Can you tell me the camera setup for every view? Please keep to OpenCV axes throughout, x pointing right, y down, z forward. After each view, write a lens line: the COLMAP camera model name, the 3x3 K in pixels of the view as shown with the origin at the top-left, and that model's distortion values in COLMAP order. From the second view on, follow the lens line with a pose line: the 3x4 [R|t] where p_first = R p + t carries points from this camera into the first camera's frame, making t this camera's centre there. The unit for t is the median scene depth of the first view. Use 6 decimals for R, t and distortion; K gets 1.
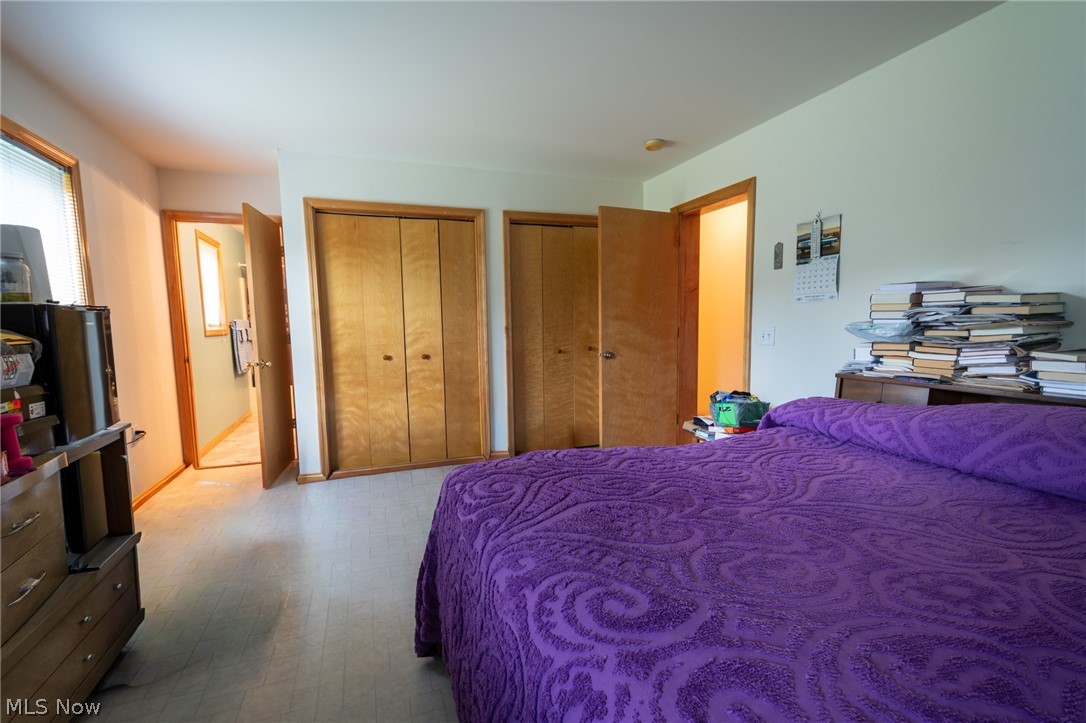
lens RADIAL K [[473.3, 0, 545.5], [0, 473.3, 362.0], [0, 0, 1]] dist [0.006678, -0.000832]
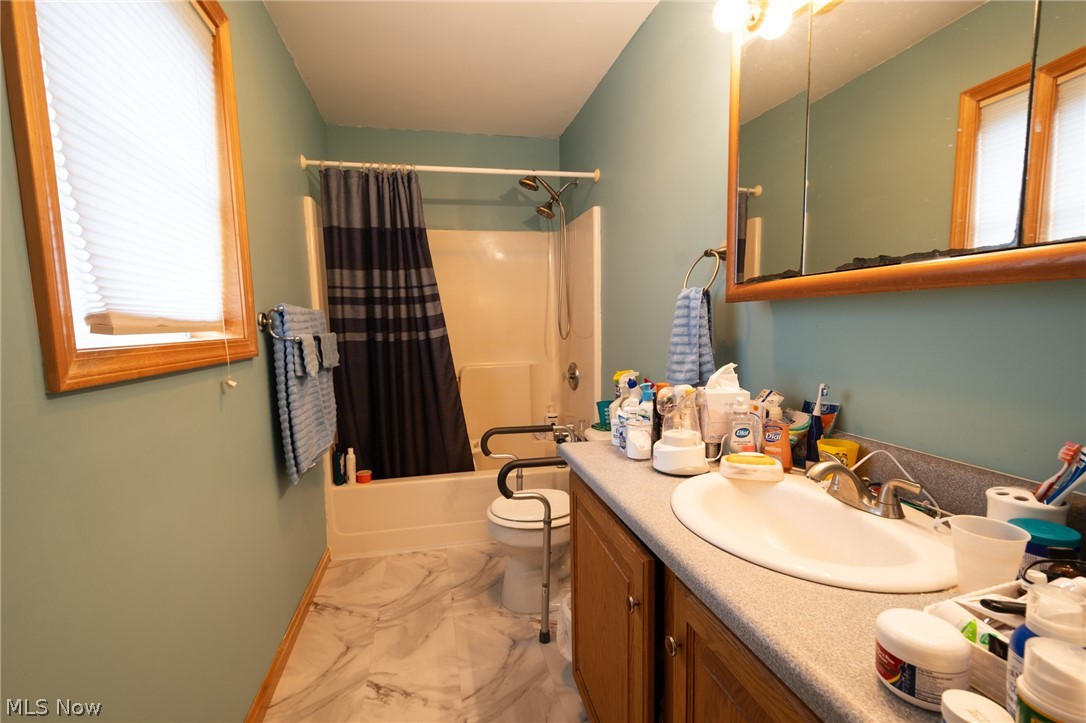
lens RADIAL K [[473.3, 0, 539.5], [0, 473.3, 366.4], [0, 0, 1]] dist [0.006678, -0.000832]
pose [[0.990228, 0.009387, -0.139144, -0.455035], [-0.008298, 0.999930, 0.008401, -0.054913], [0.139213, -0.007164, 0.990236, 0.731857]]
